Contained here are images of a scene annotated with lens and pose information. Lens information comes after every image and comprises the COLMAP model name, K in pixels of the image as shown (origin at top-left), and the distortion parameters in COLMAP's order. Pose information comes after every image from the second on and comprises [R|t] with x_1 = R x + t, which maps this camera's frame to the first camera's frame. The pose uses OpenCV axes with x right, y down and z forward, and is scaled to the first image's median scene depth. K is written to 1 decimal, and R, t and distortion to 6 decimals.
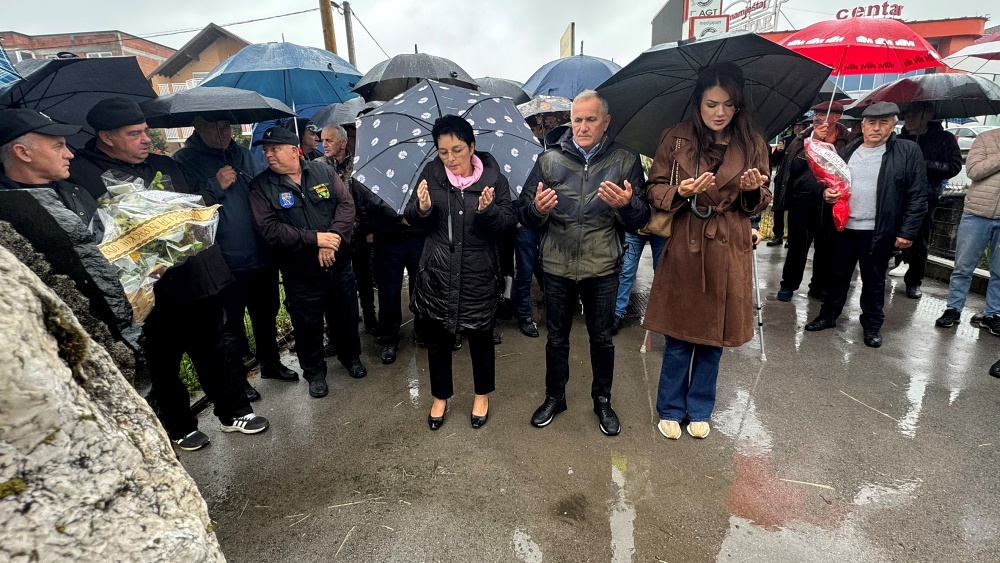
lens RADIAL K [[460.8, 0, 498.3], [0, 460.8, 281.9], [0, 0, 1]] dist [0.001096, -0.001962]
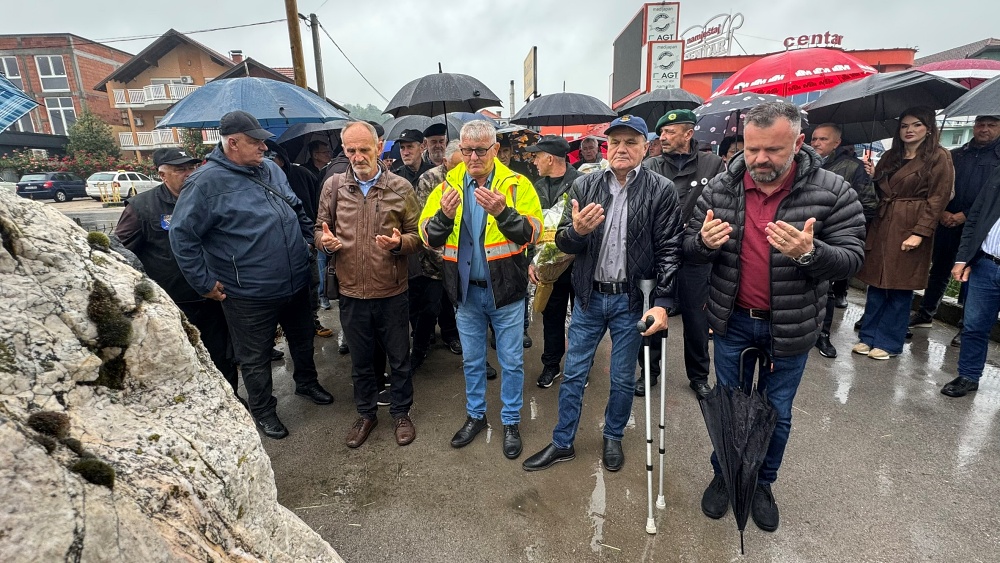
lens RADIAL K [[460.8, 0, 498.2], [0, 460.8, 281.7], [0, 0, 1]] dist [0.001096, -0.001962]
pose [[0.997746, -0.001754, 0.067088, 0.018948], [0.003464, 0.999672, -0.025382, -0.002939], [-0.067022, 0.025557, 0.997424, -0.082239]]
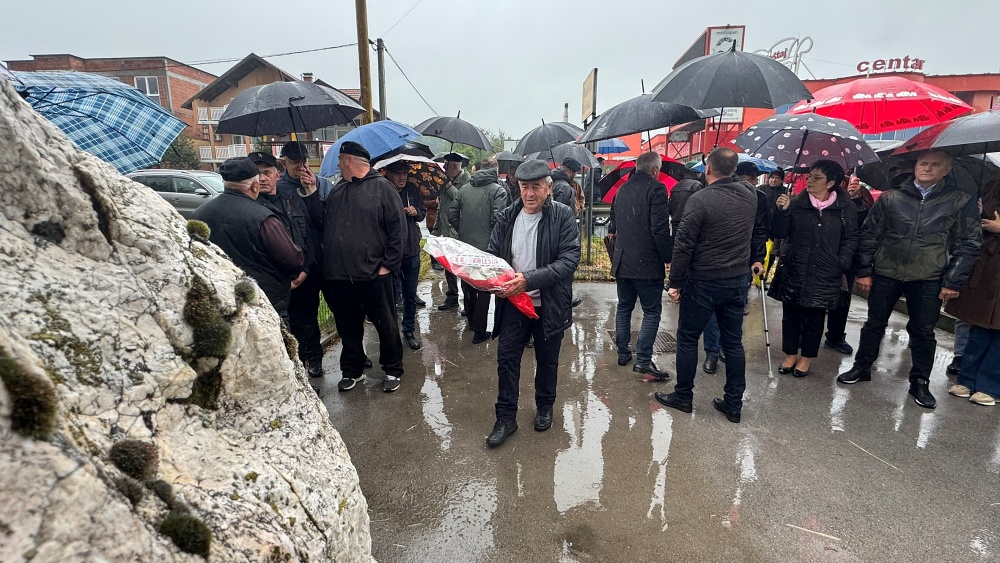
lens RADIAL K [[460.8, 0, 496.9], [0, 460.8, 281.9], [0, 0, 1]] dist [0.001096, -0.001962]
pose [[0.998197, 0.050309, -0.032752, -0.010841], [-0.052351, 0.996524, -0.064800, -0.002157], [0.029379, 0.066397, 0.997361, -0.051360]]
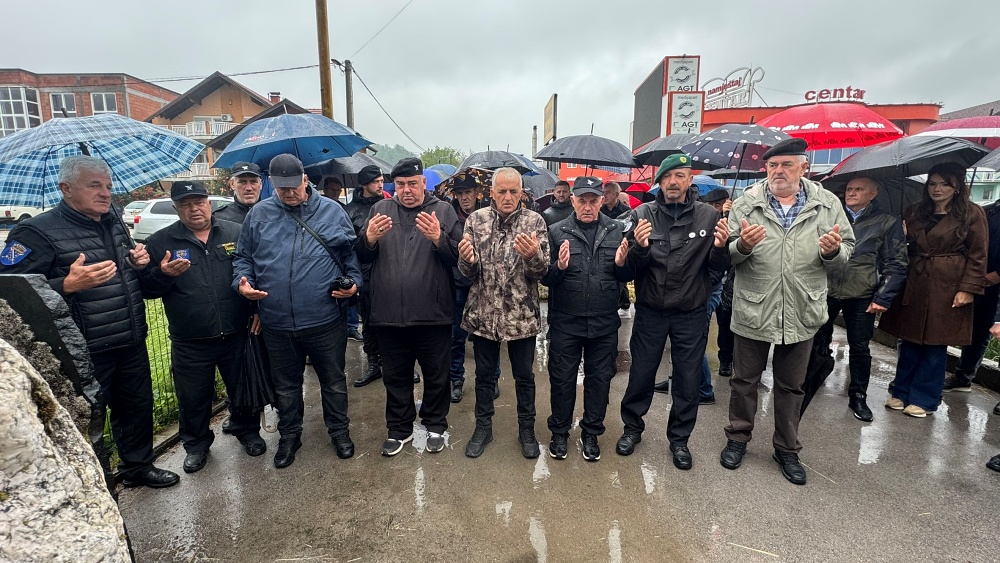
lens RADIAL K [[460.8, 0, 497.4], [0, 460.8, 280.8], [0, 0, 1]] dist [0.001096, -0.001962]
pose [[0.998802, 0.041303, 0.026243, 0.045521], [-0.038170, 0.993158, -0.110361, -0.014872], [-0.030621, 0.109227, 0.993545, -0.053893]]
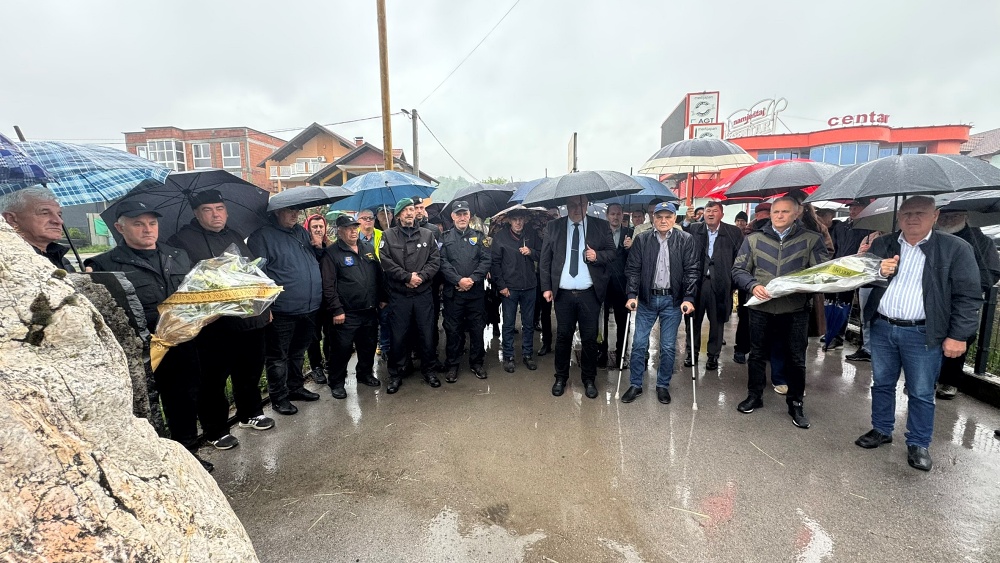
lens RADIAL K [[401.4, 0, 498.0], [0, 401.4, 280.3], [0, 0, 1]] dist [-0.002596, 0.000499]
pose [[0.994840, 0.046021, -0.090417, 0.198225], [-0.057988, 0.989211, -0.134531, 0.001907], [0.083250, 0.139080, 0.986776, -0.152758]]
